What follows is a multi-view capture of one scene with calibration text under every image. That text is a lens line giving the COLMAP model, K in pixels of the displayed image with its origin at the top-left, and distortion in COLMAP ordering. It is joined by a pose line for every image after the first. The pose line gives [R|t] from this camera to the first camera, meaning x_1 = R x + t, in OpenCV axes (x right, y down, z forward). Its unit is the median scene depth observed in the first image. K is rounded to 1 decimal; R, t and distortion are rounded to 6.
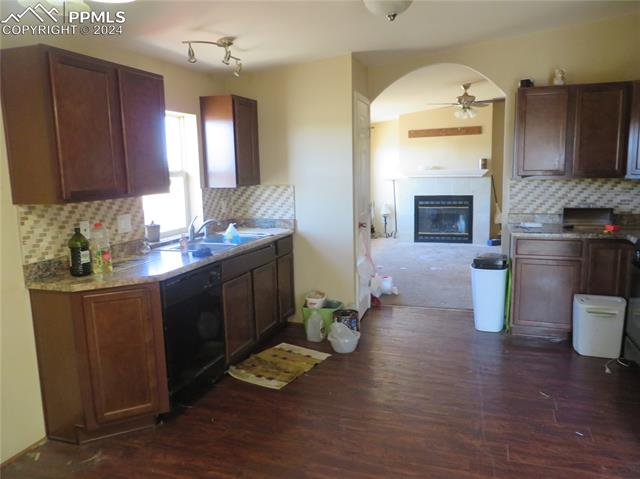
lens RADIAL K [[477.0, 0, 321.2], [0, 477.0, 238.6], [0, 0, 1]] dist [-0.015506, -0.003302]
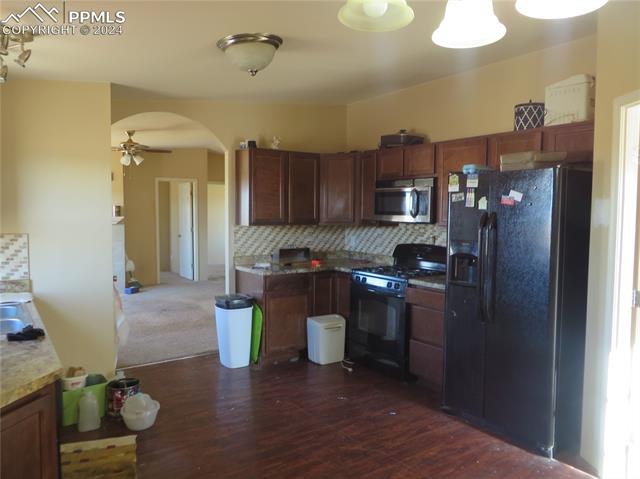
lens RADIAL K [[477.0, 0, 320.7], [0, 477.0, 239.9], [0, 0, 1]] dist [-0.015506, -0.003302]
pose [[0.590992, -0.022664, 0.806359, -0.200000], [0.101562, 0.993742, -0.046506, -0.010555], [-0.800258, 0.109380, 0.589596, 0.097018]]
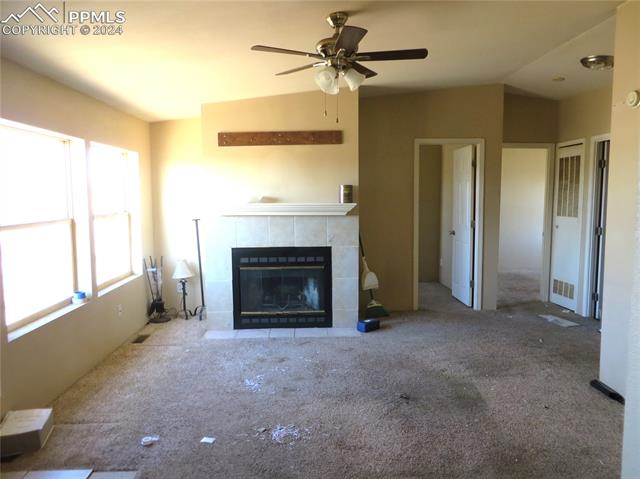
lens RADIAL K [[485.6, 0, 319.0], [0, 485.6, 241.7], [0, 0, 1]] dist [-0.006310, -0.001890]
pose [[0.935047, -0.016967, 0.354118, 0.094306], [0.038360, 0.997832, -0.053480, -0.067074], [-0.352443, 0.063591, 0.933670, 0.453967]]
